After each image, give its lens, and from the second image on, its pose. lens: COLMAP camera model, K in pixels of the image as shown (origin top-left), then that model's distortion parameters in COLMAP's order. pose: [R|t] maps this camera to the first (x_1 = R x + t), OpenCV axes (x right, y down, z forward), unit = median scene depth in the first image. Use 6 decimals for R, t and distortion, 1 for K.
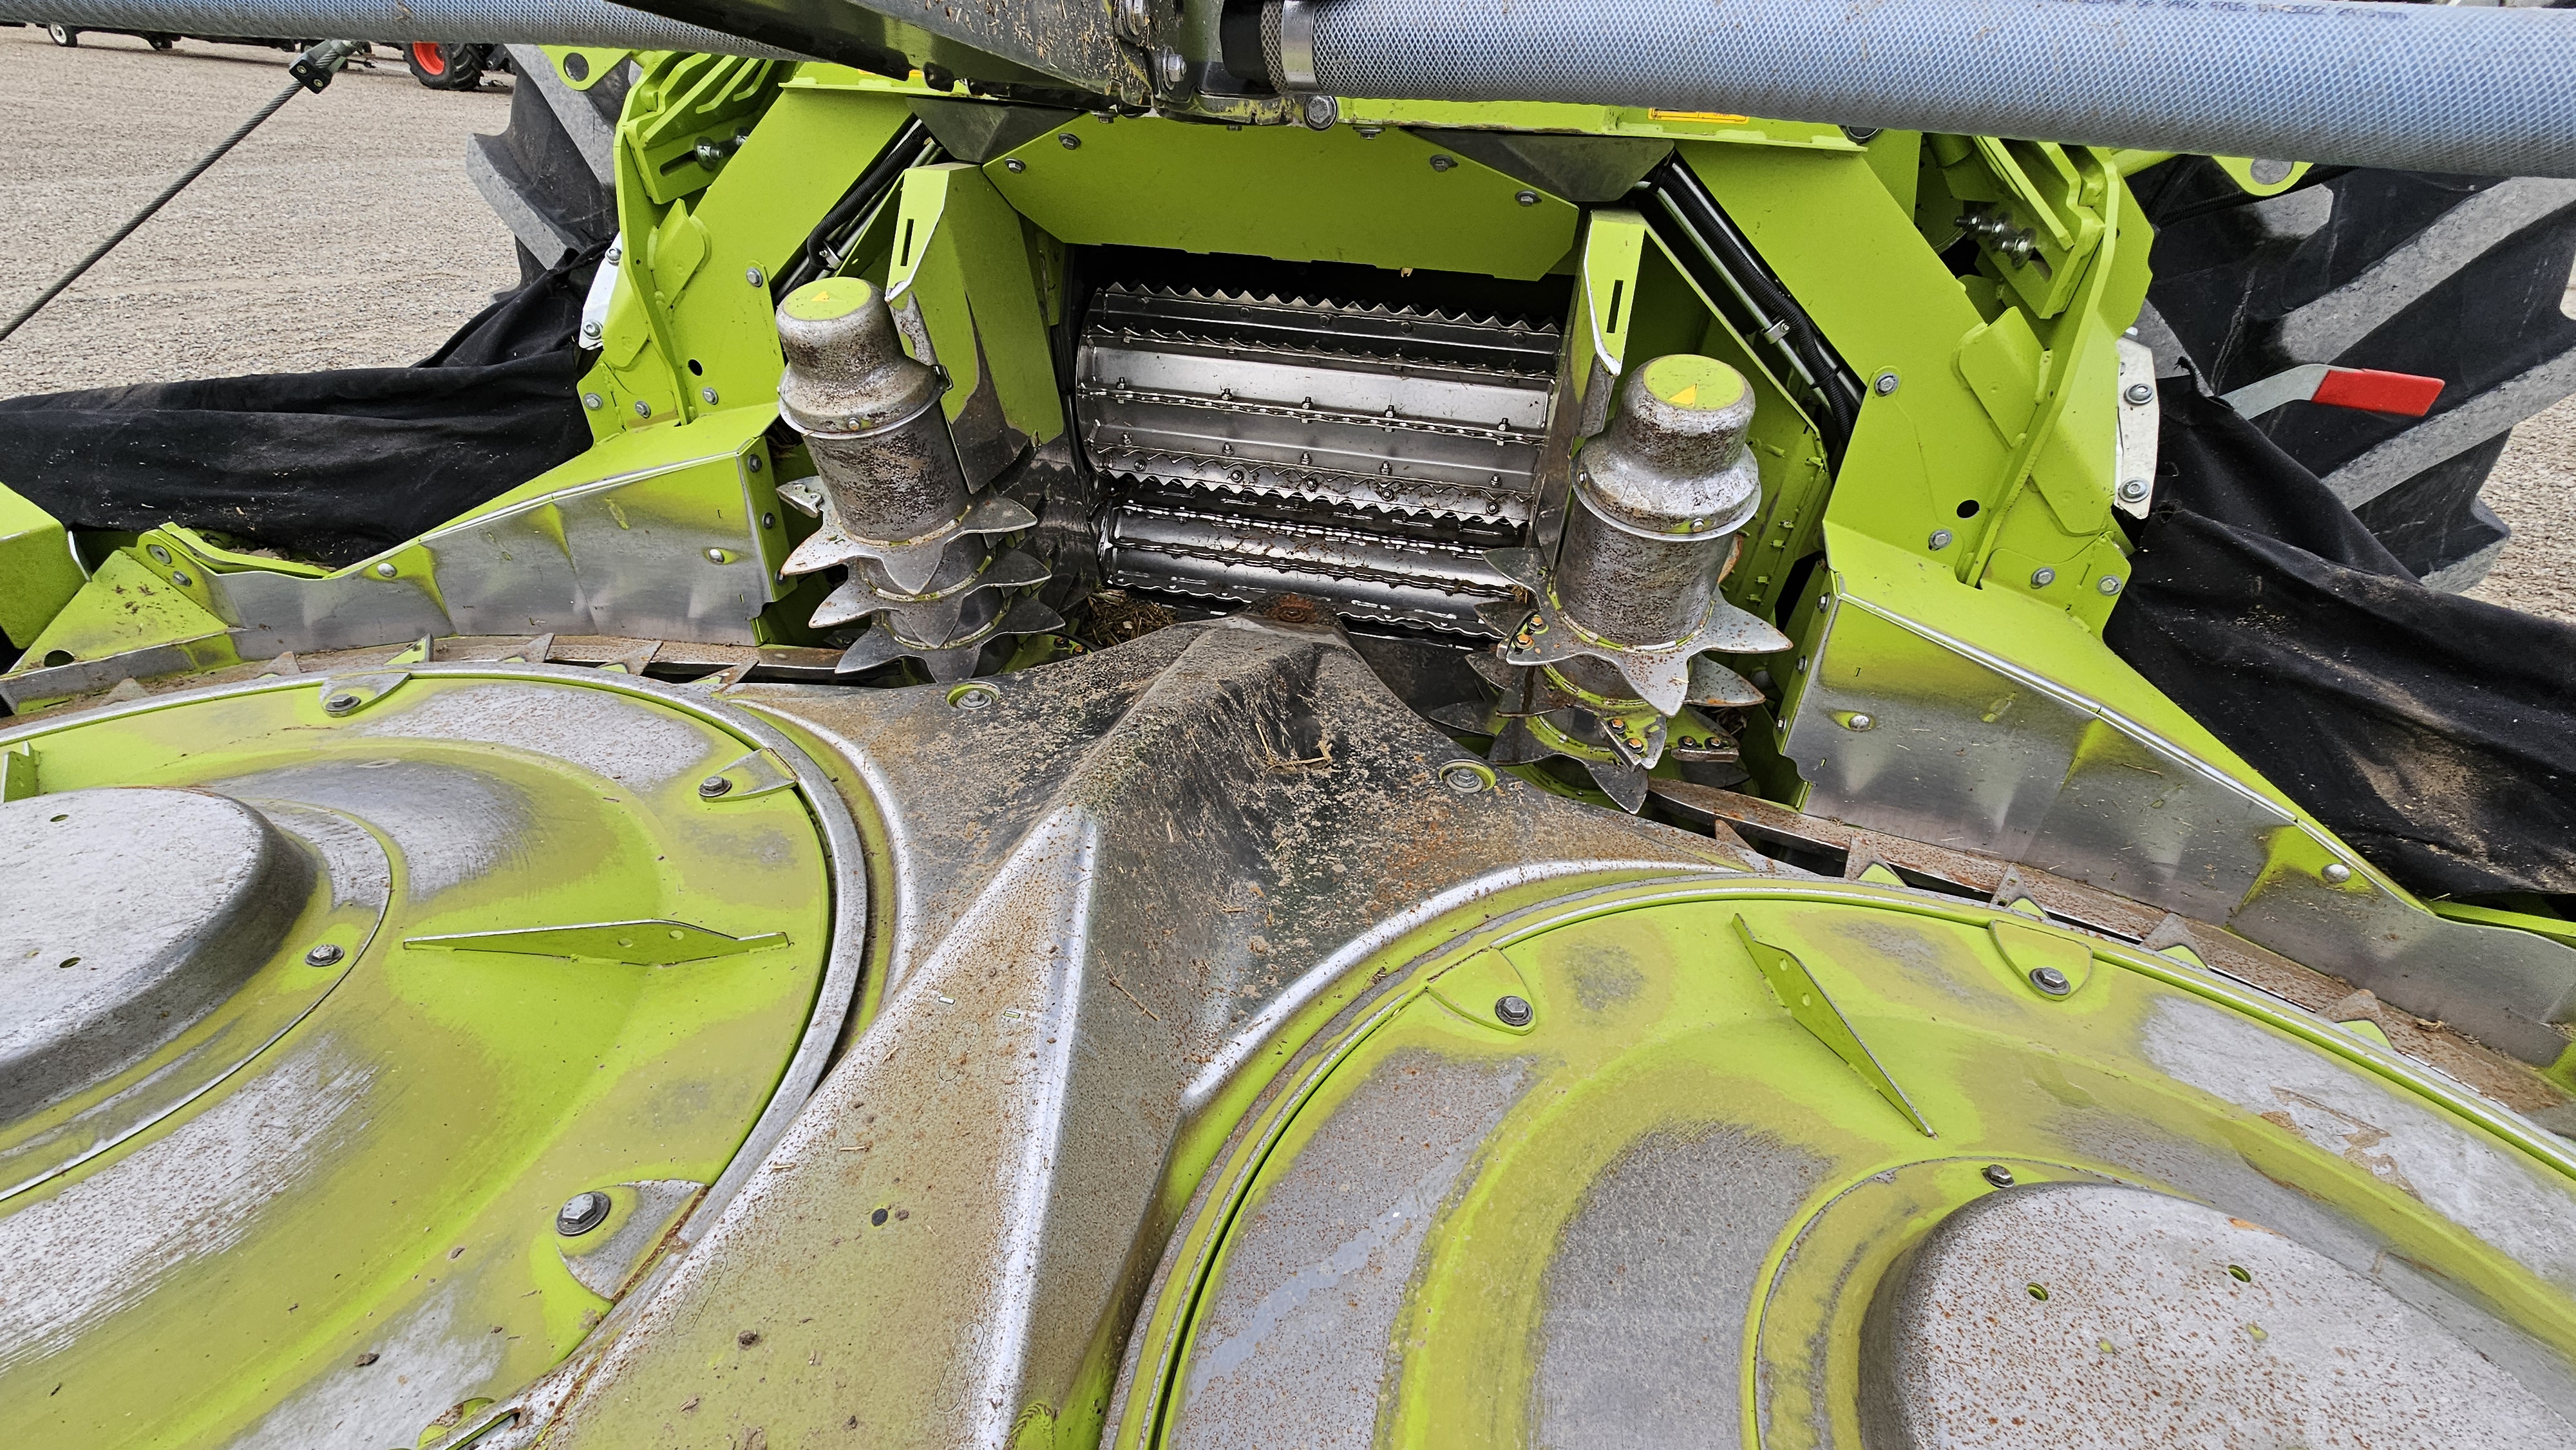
lens RADIAL K [[1039.7, 0, 1292.0], [0, 1039.7, 720.5], [0, 0, 1]] dist [-0.003743, -0.000122]
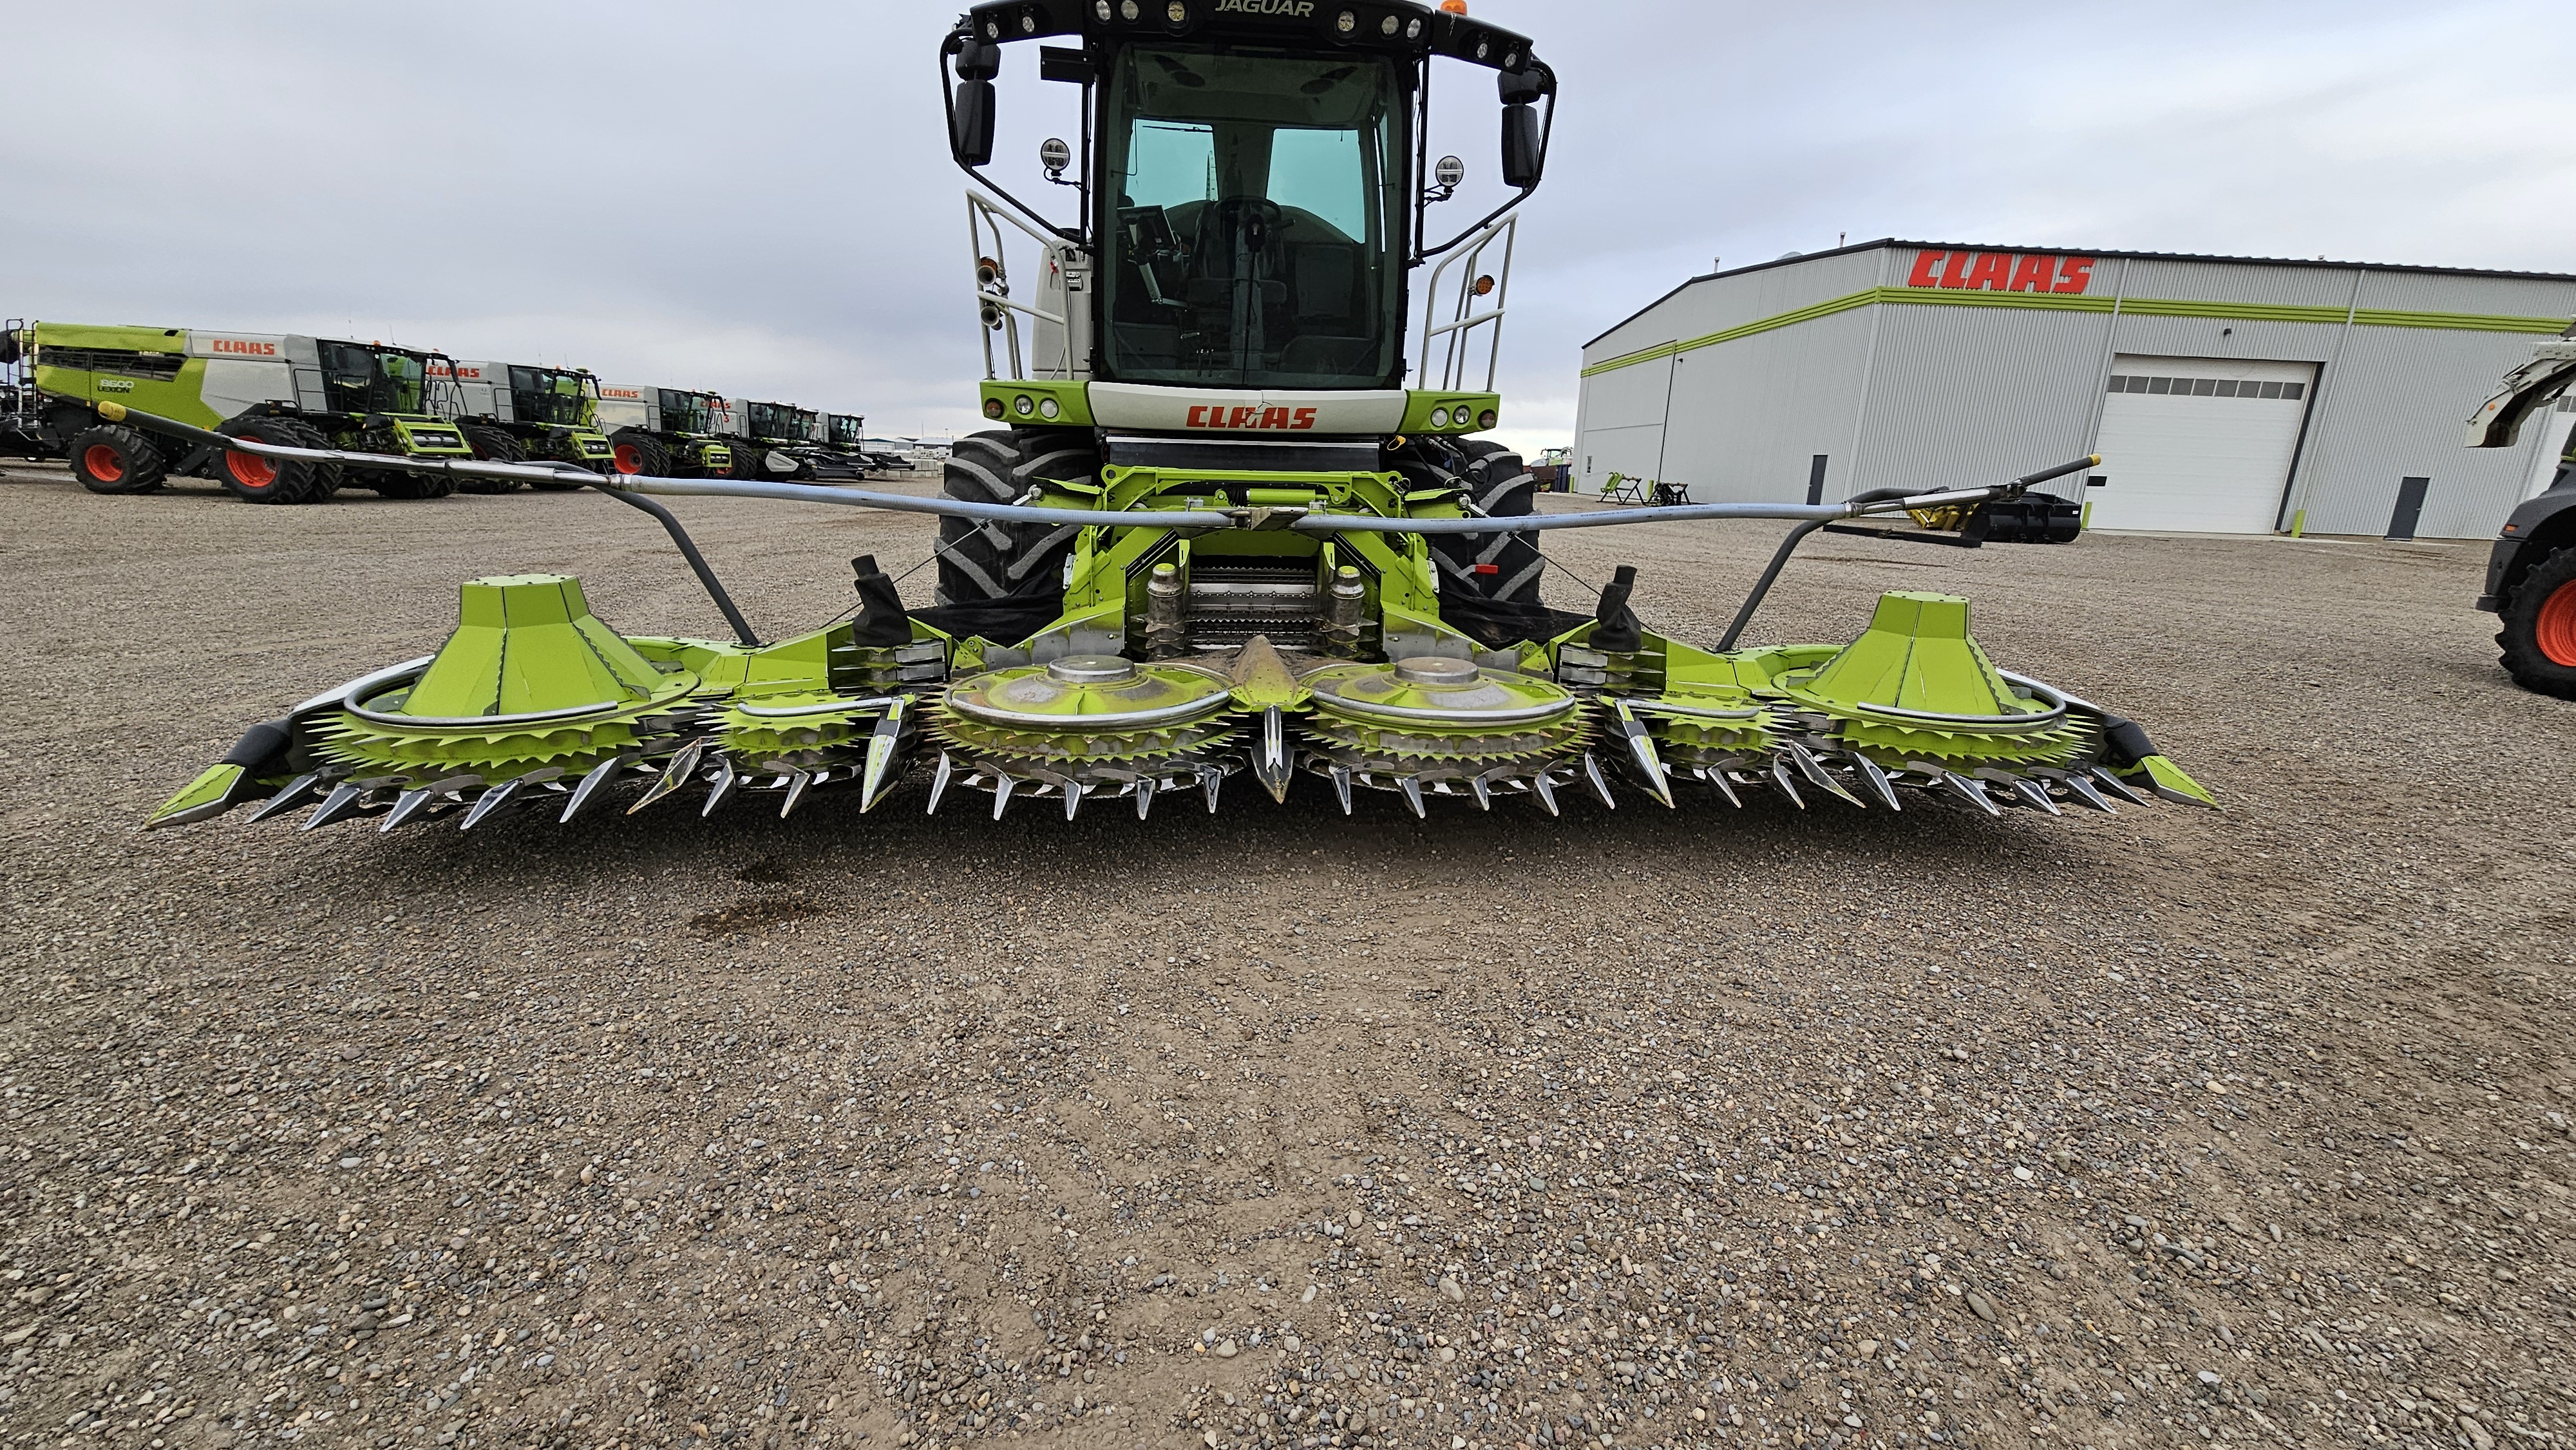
lens RADIAL K [[1001.8, 0, 1285.1], [0, 1001.8, 734.6], [0, 0, 1]] dist [-0.000902, -0.000031]
pose [[0.951653, -0.102131, 0.289700, -1.308070], [0.178218, 0.951724, -0.249919, 1.488738], [-0.250191, 0.289466, 0.923913, -2.989960]]
